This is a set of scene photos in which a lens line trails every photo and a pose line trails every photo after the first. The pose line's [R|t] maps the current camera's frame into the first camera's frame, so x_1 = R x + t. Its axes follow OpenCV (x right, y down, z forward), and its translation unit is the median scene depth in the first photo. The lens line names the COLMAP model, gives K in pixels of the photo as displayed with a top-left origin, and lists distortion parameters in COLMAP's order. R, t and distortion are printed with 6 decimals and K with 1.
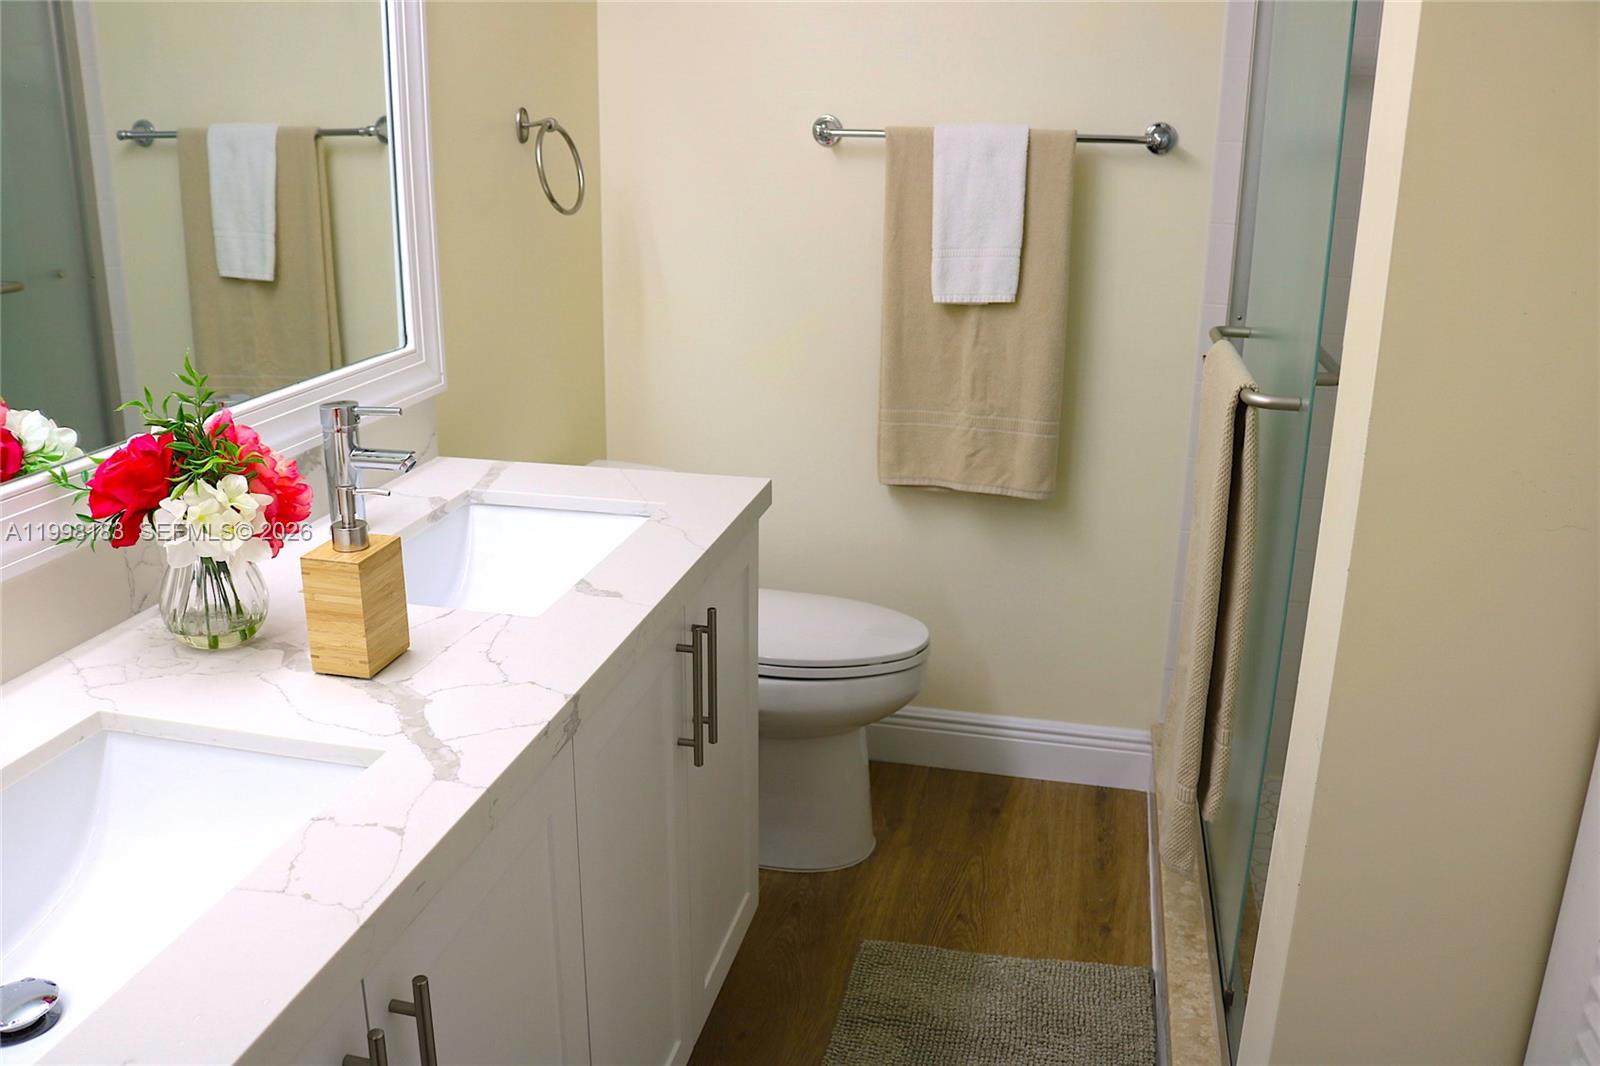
lens RADIAL K [[1300.6, 0, 777.1], [0, 1300.6, 533.5], [0, 0, 1]] dist [-0.166788, 0.126174]
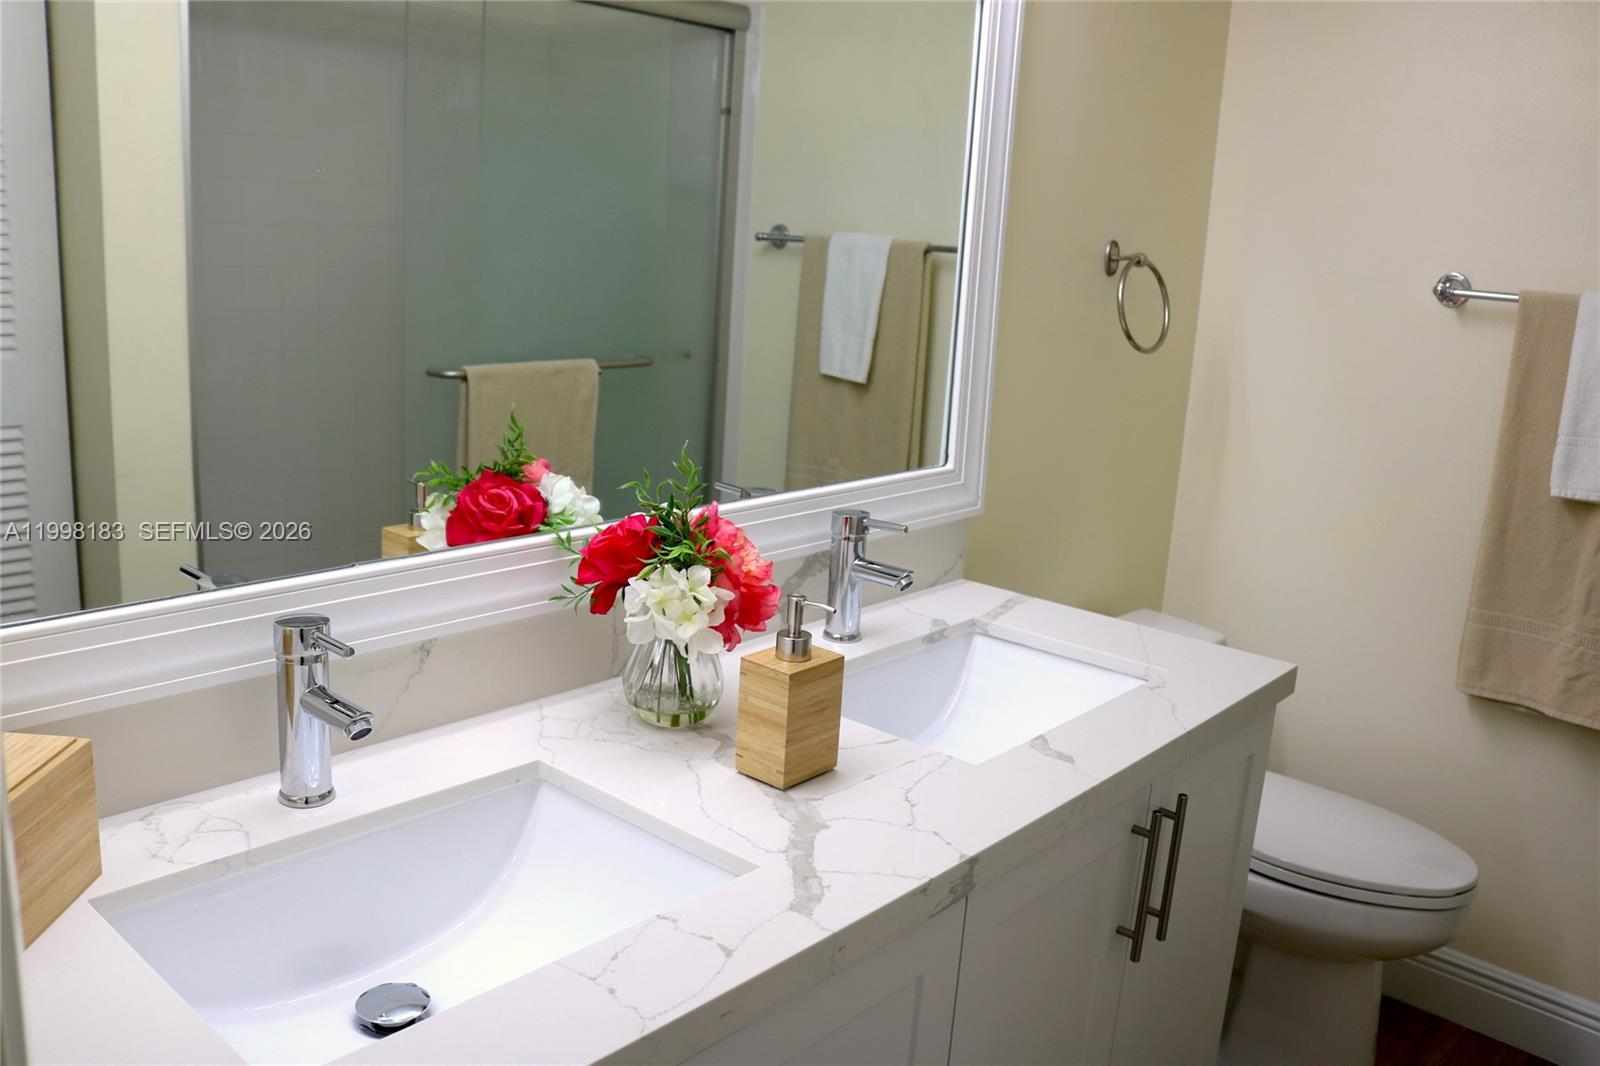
lens RADIAL K [[1300.6, 0, 777.1], [0, 1300.6, 533.5], [0, 0, 1]] dist [-0.166788, 0.126174]
pose [[0.874842, 0.148870, -0.460965, 0.059267], [-0.190993, 0.980522, -0.045814, -0.018655], [0.445166, 0.128121, 0.886235, 0.041186]]
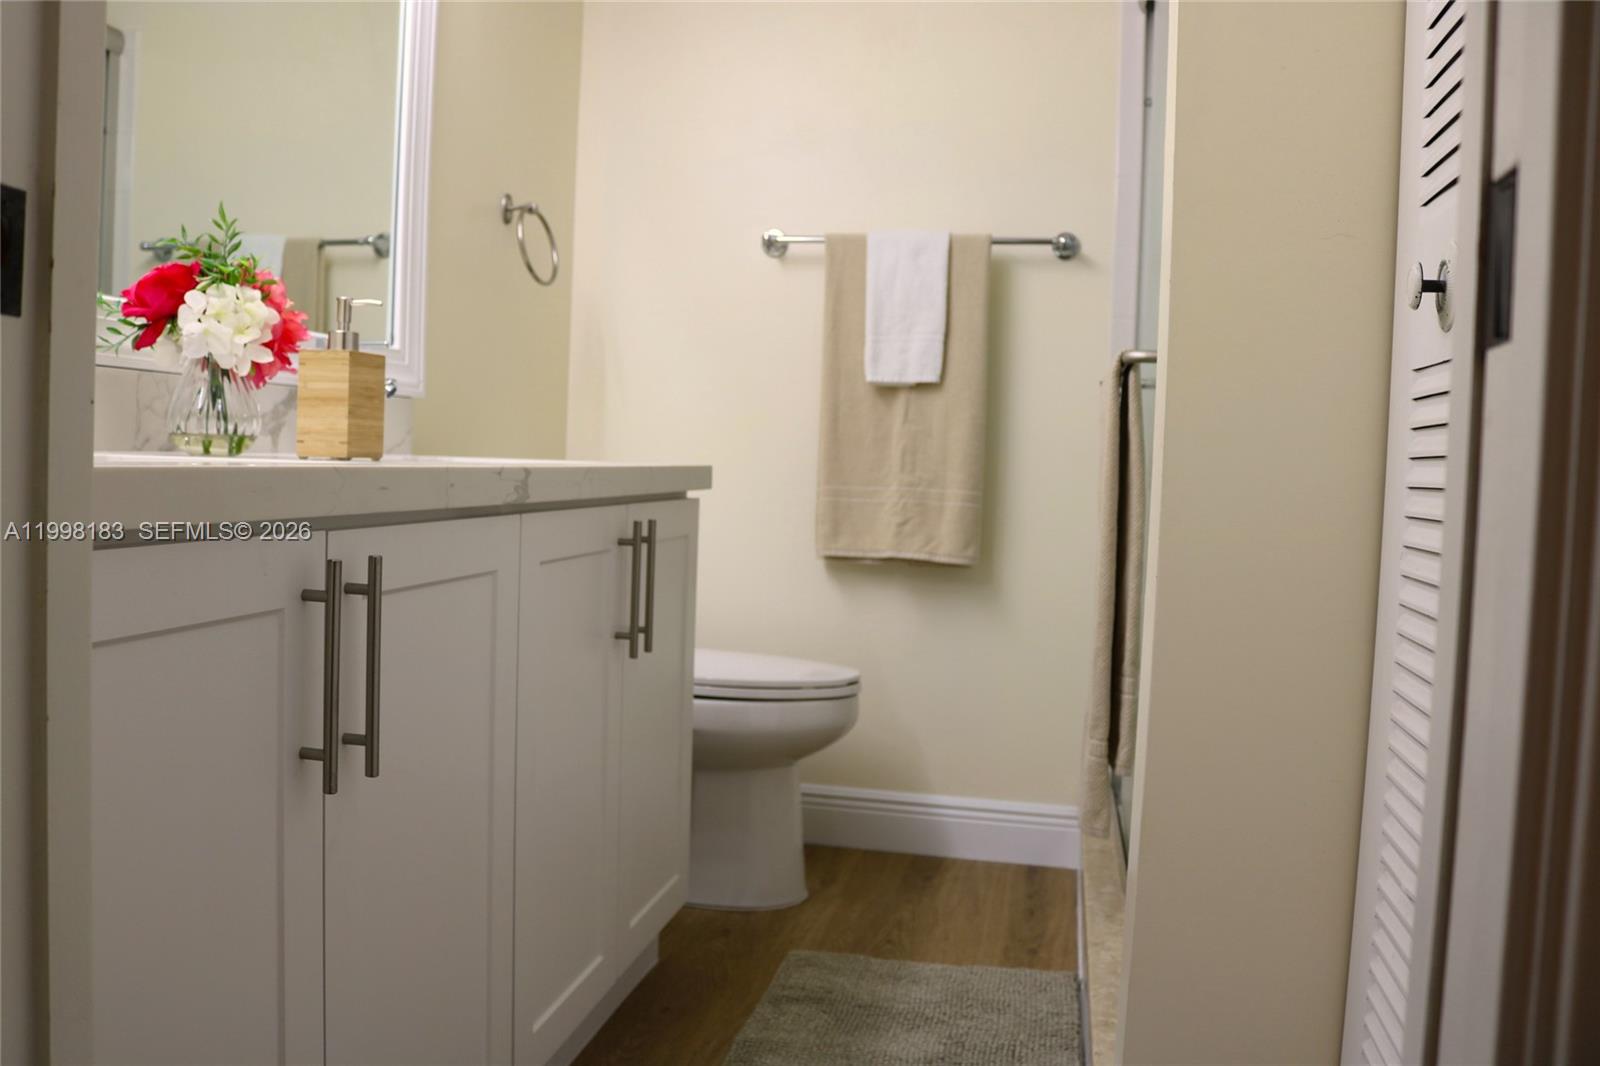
lens RADIAL K [[1300.6, 0, 777.1], [0, 1300.6, 533.5], [0, 0, 1]] dist [-0.166788, 0.126174]
pose [[0.999216, 0.028119, 0.027878, 0.017977], [-0.020586, 0.970339, -0.240869, 0.233633], [-0.033824, 0.240106, 0.970157, -0.052376]]
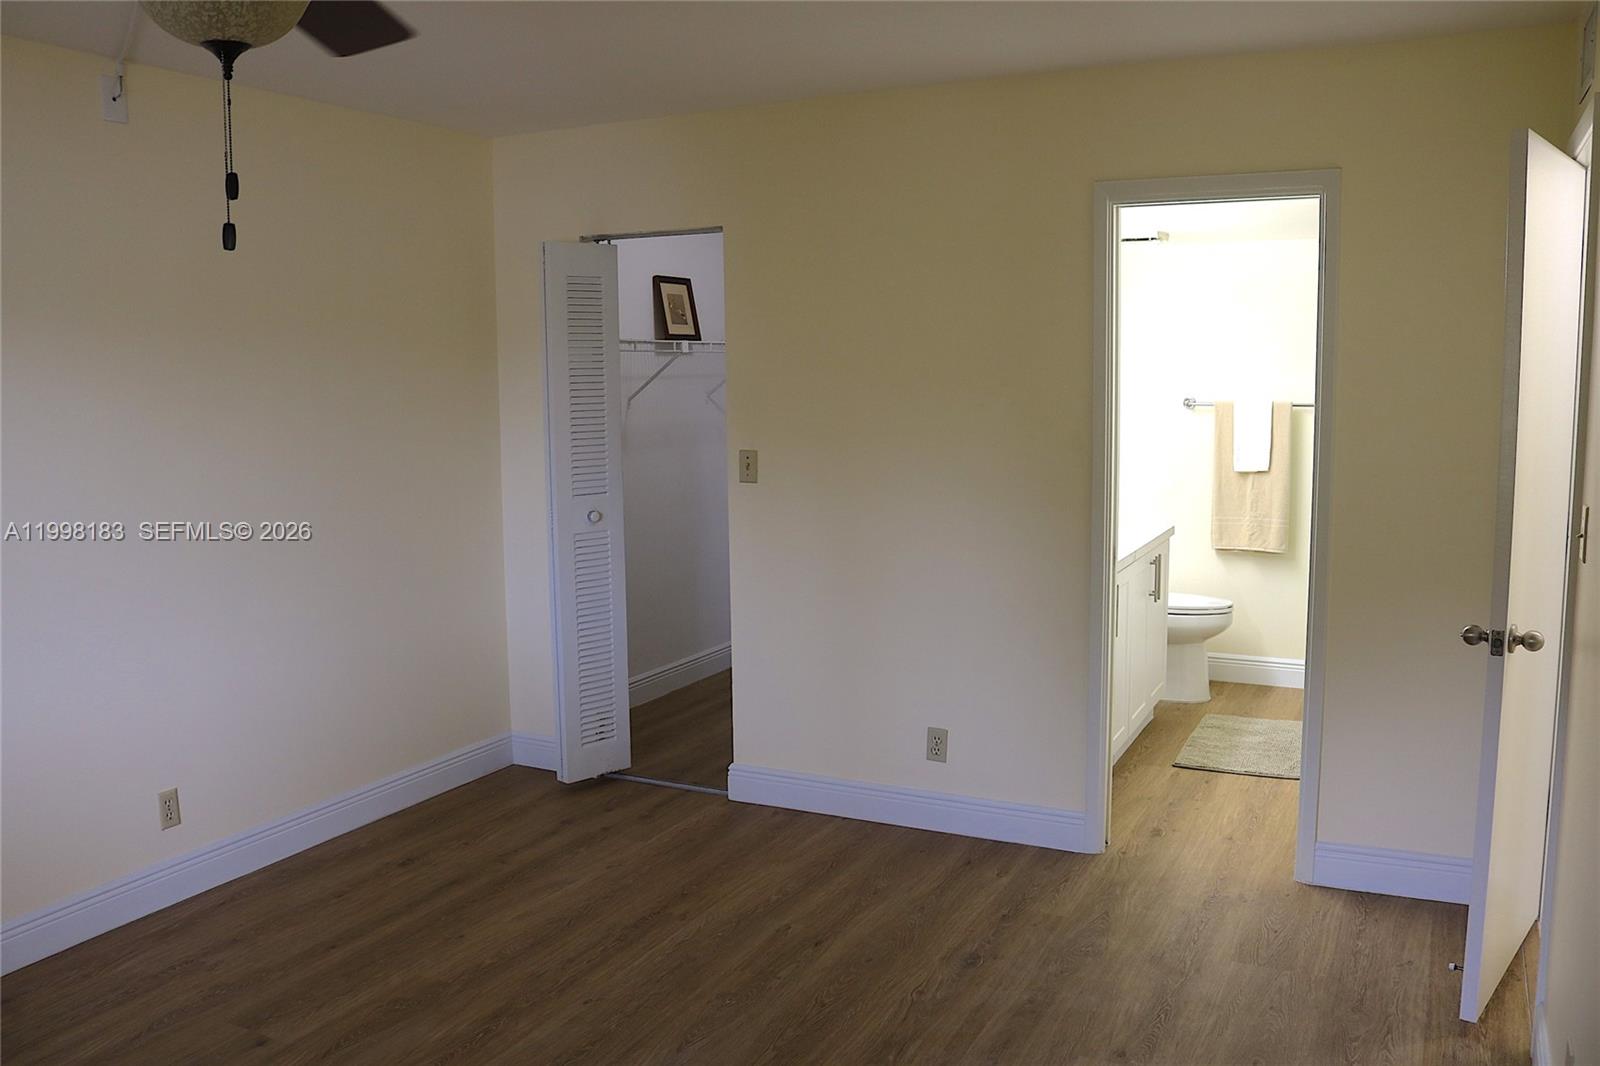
lens RADIAL K [[1300.6, 0, 777.1], [0, 1300.6, 533.5], [0, 0, 1]] dist [-0.166788, 0.126174]
pose [[0.970218, 0.008985, -0.242067, -0.143678], [-0.051714, 0.983956, -0.170750, 0.424776], [0.236650, 0.178183, 0.955117, -1.605804]]
